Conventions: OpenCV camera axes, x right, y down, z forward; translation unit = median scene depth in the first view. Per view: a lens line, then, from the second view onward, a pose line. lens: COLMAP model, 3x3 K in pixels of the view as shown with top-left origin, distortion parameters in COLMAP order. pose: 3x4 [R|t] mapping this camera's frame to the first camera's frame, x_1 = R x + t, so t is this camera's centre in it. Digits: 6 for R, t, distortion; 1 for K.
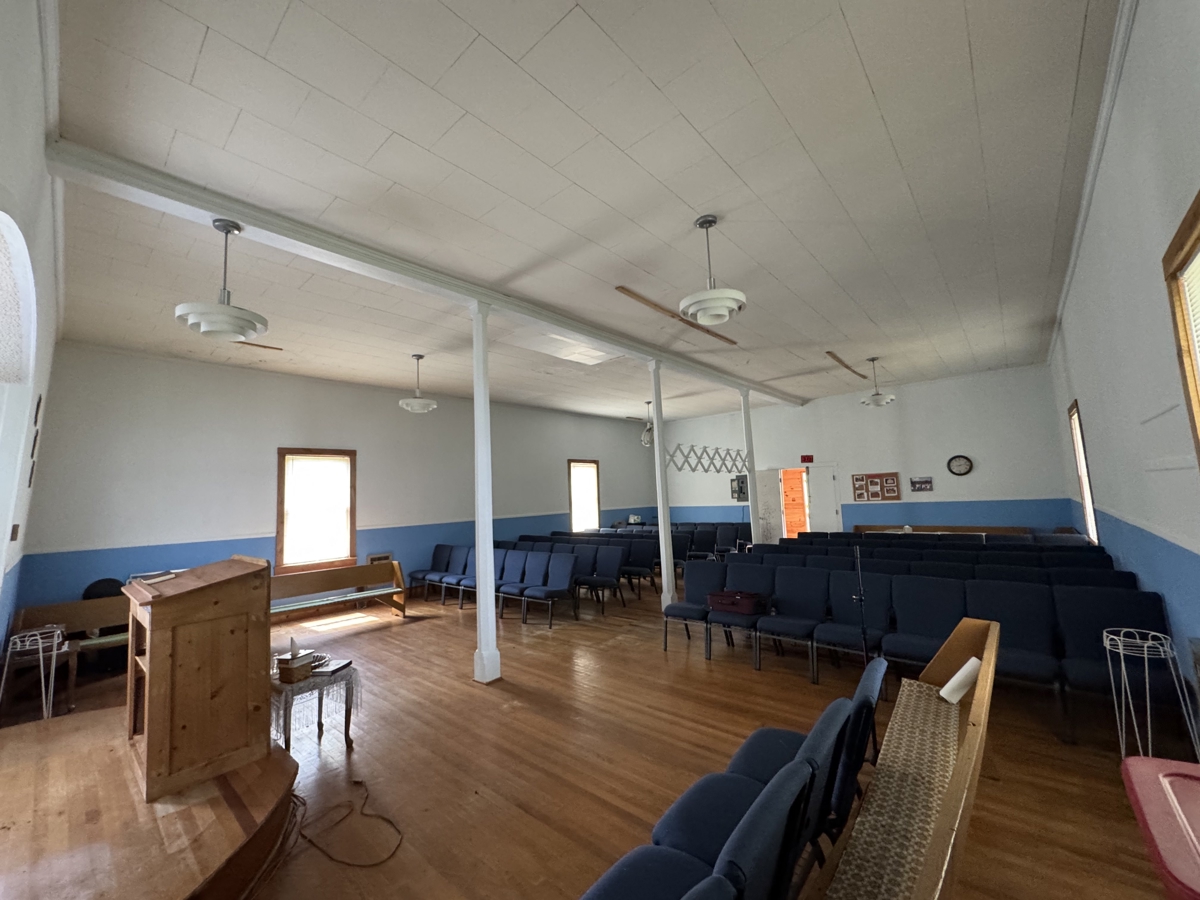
lens RADIAL K [[479.3, 0, 598.3], [0, 479.3, 451.1], [0, 0, 1]] dist [-0.003273, 0.001077]
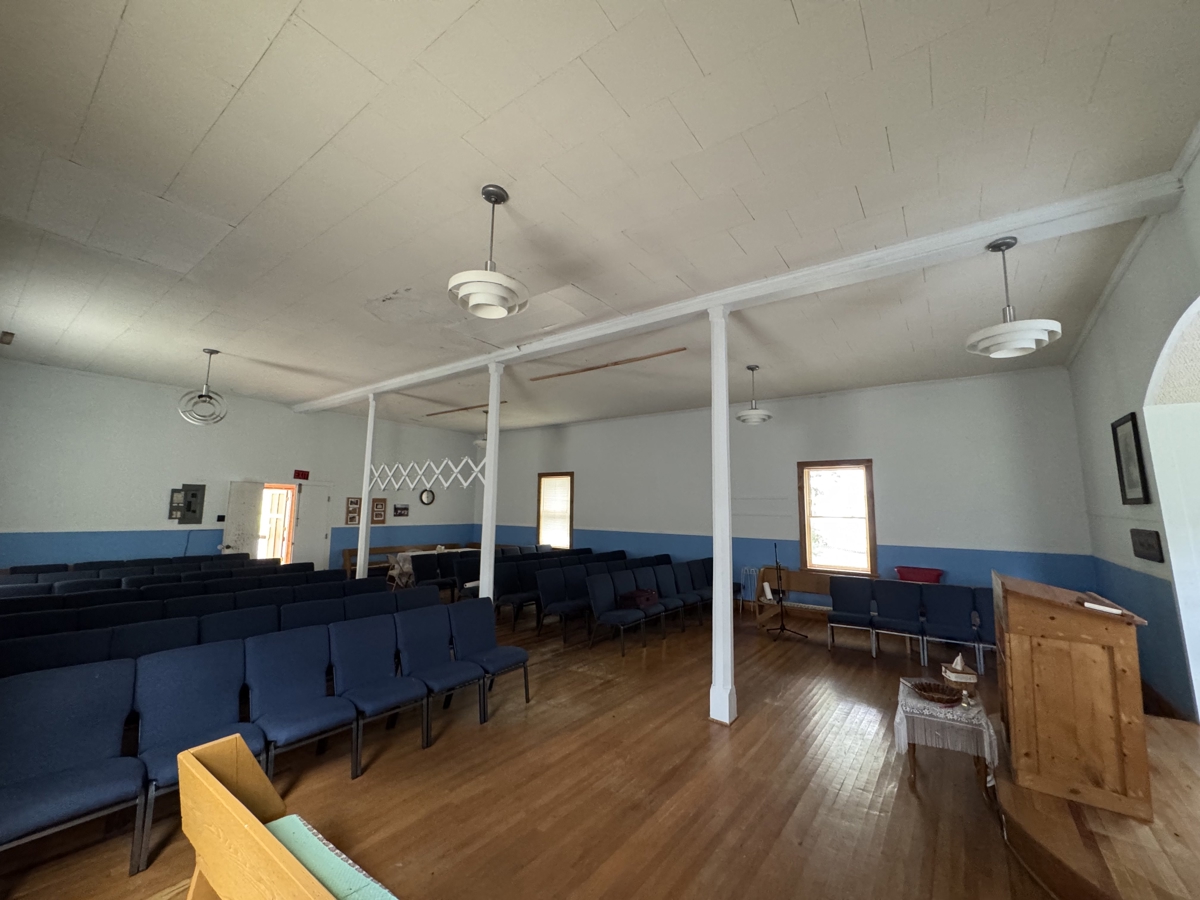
lens RADIAL K [[479.3, 0, 597.6], [0, 479.3, 451.4], [0, 0, 1]] dist [-0.003273, 0.001077]
pose [[-0.080997, 0.157167, 0.984245, -0.538303], [-0.105943, 0.980538, -0.165293, 0.070623], [-0.991068, -0.117662, -0.062770, 0.614775]]
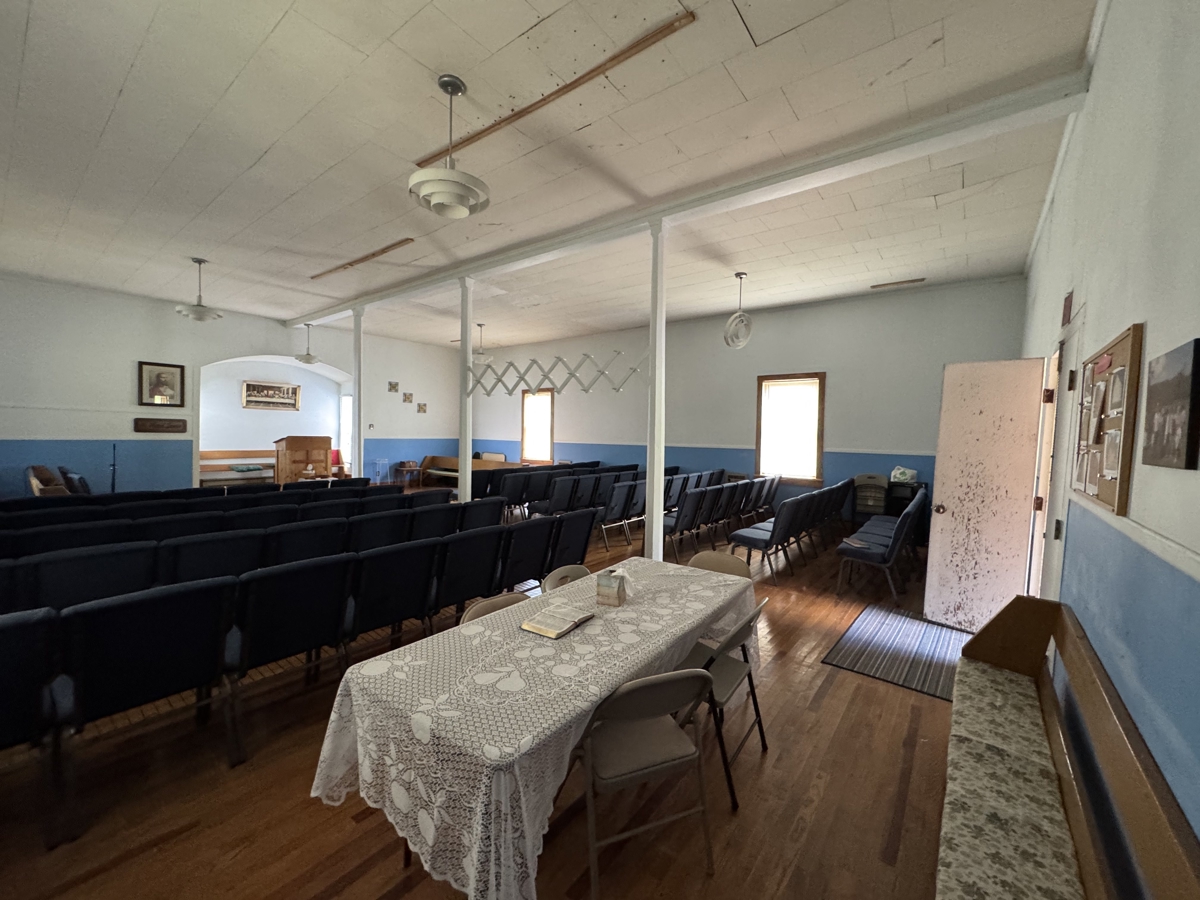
lens RADIAL K [[479.3, 0, 600.8], [0, 479.3, 451.9], [0, 0, 1]] dist [-0.003273, 0.001077]
pose [[0.065981, 0.079345, -0.994661, 0.791190], [0.069939, 0.994014, 0.083933, 0.064132], [0.995367, -0.075104, 0.060036, 0.855680]]
